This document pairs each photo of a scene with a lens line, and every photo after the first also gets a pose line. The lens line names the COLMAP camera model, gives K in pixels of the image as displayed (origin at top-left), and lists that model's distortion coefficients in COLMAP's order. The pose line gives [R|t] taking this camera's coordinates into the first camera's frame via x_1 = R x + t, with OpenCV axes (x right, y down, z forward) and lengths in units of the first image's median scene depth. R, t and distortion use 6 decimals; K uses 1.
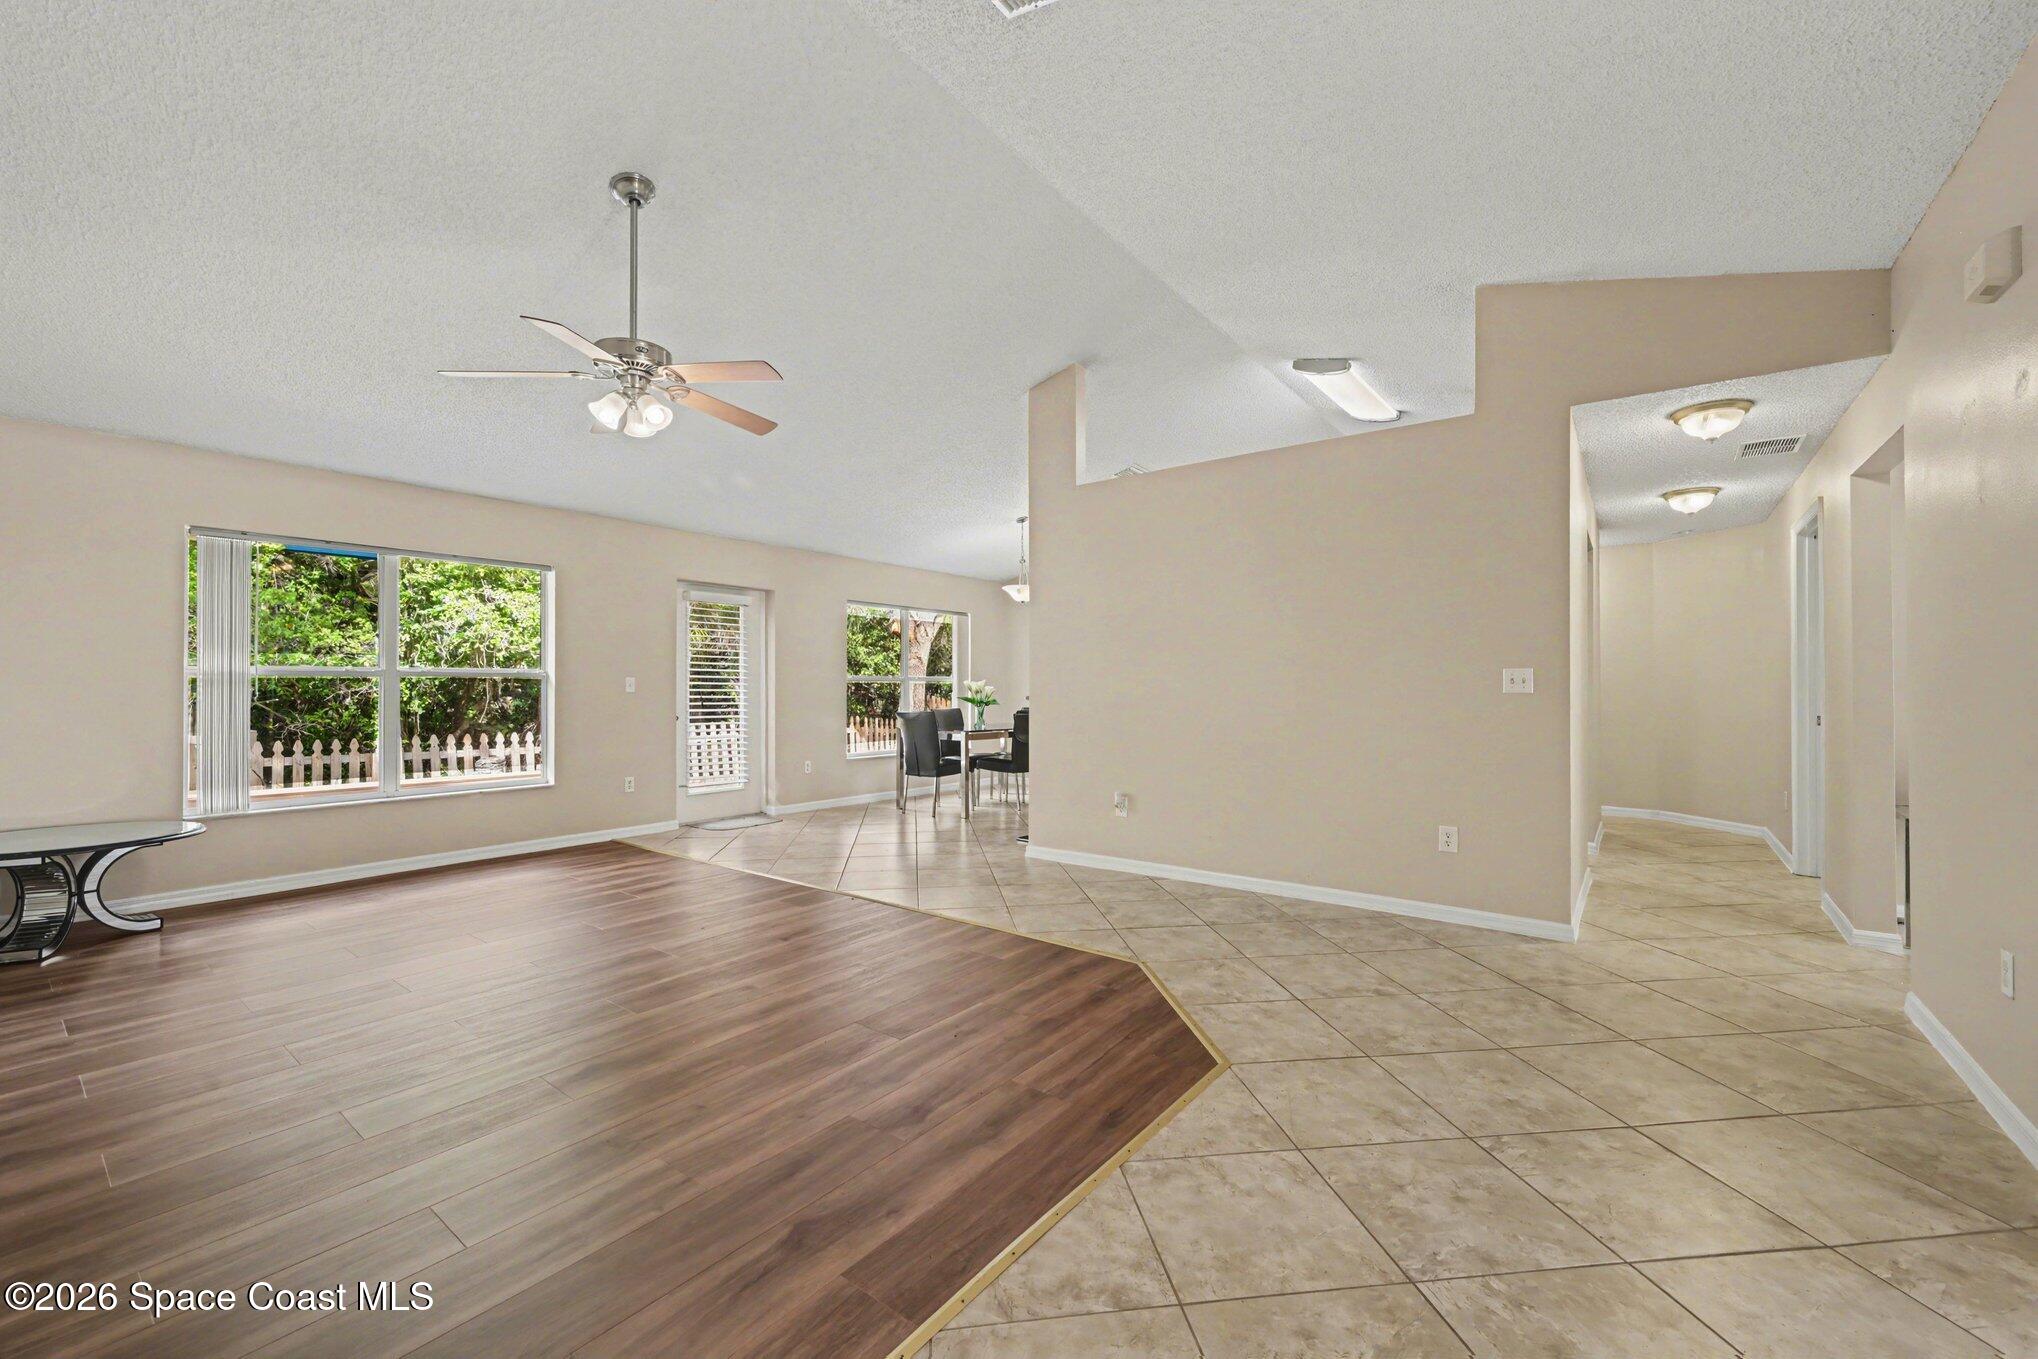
lens RADIAL K [[817.7, 0, 1022.9], [0, 817.7, 690.3], [0, 0, 1]] dist [0.000886, 0.000174]
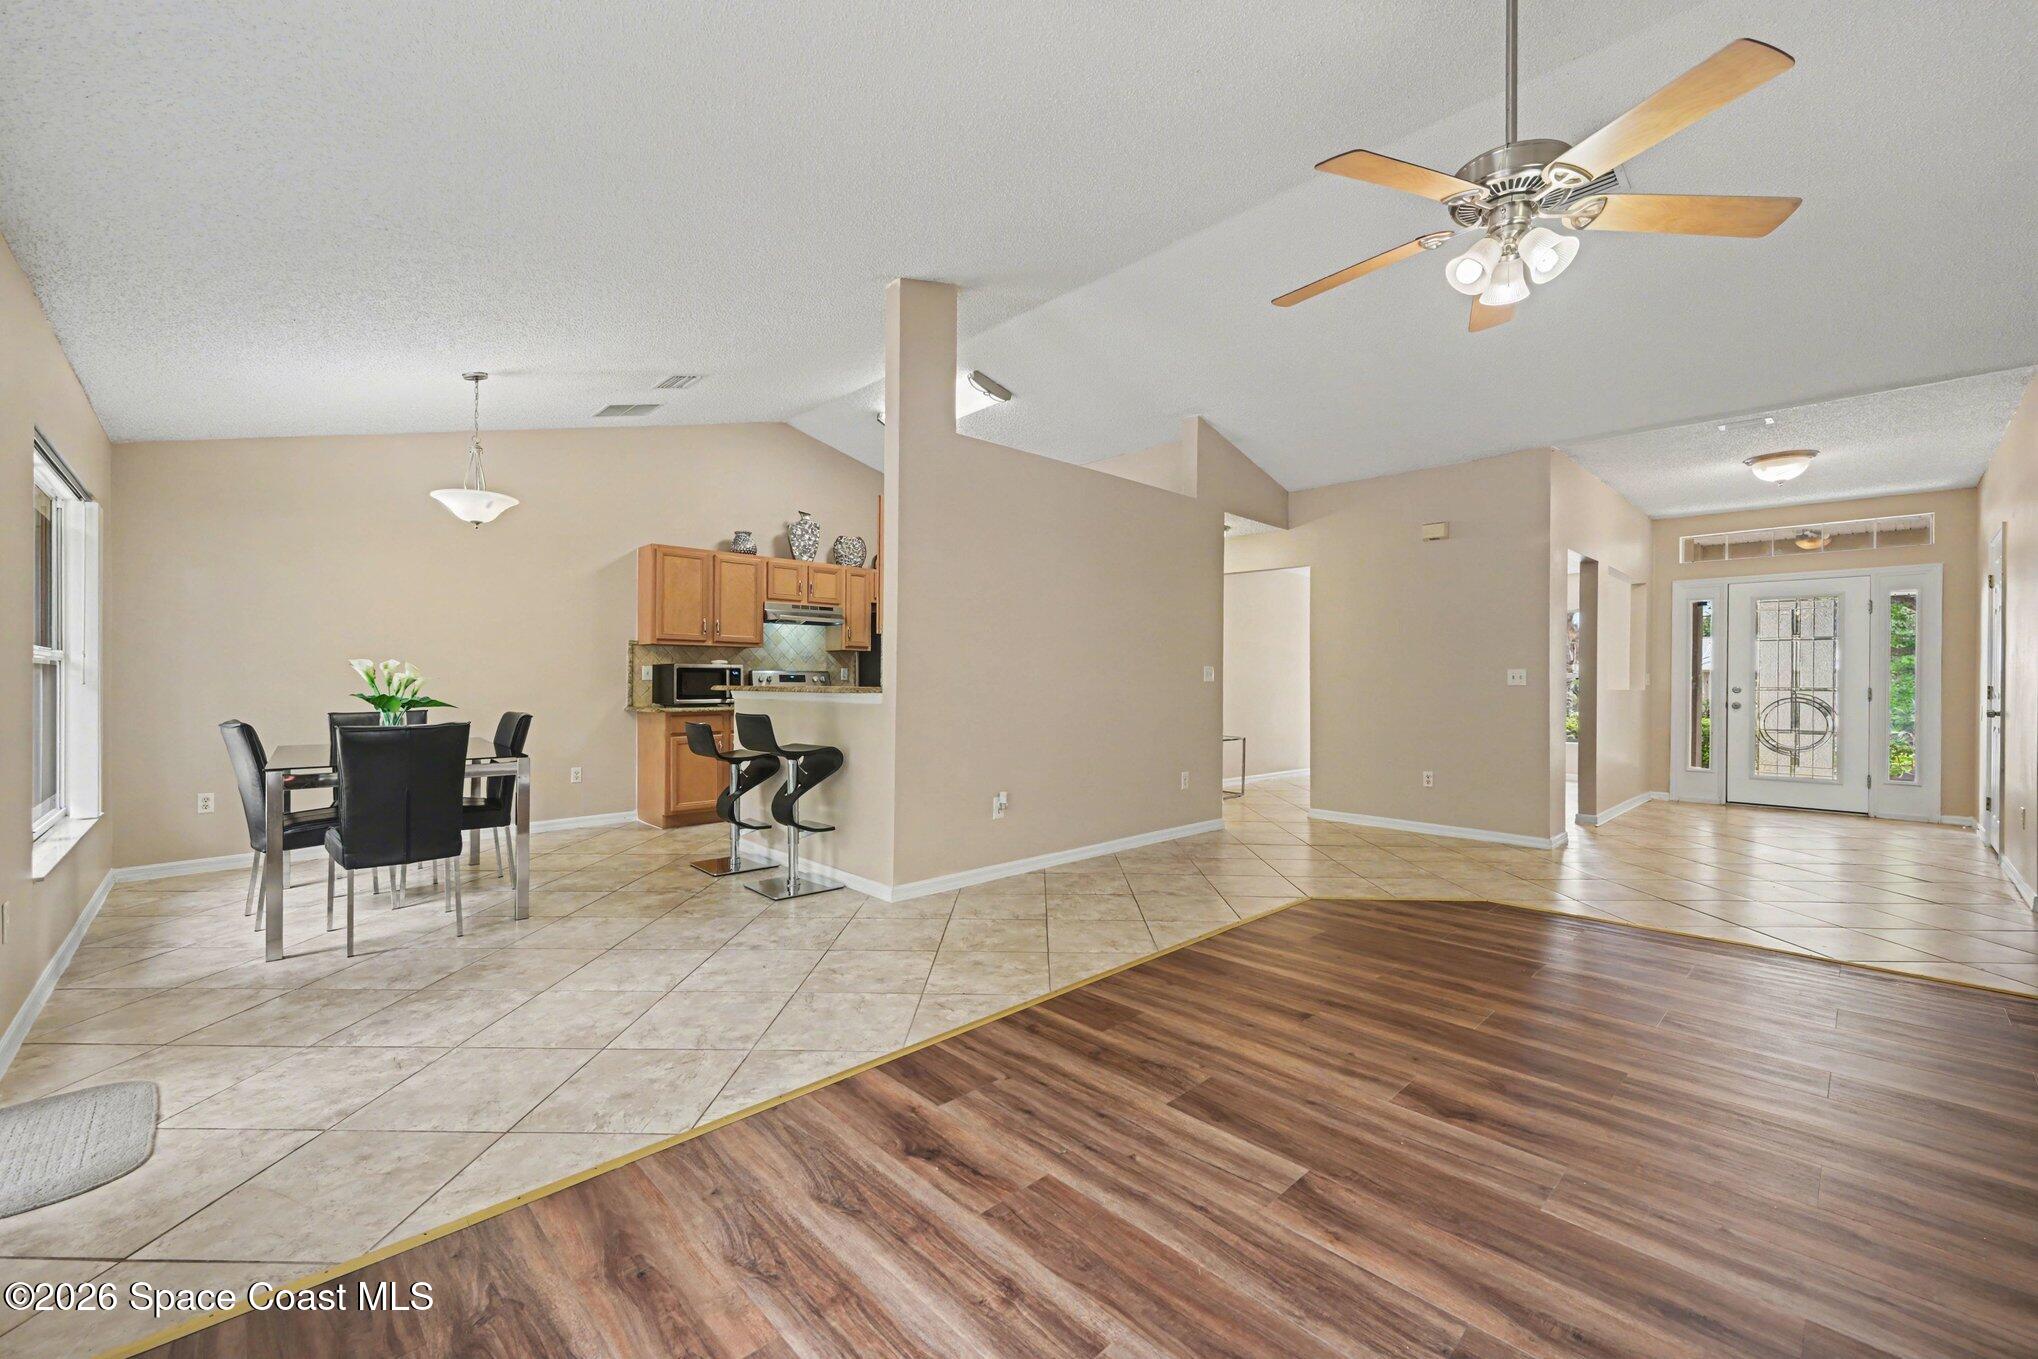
lens RADIAL K [[817.7, 0, 1022.9], [0, 817.7, 690.3], [0, 0, 1]] dist [0.000886, 0.000174]
pose [[0.153550, -0.014099, 0.988040, -0.983738], [-0.001631, 0.999893, 0.014521, -0.000866], [-0.988140, -0.003841, 0.153510, 1.060928]]
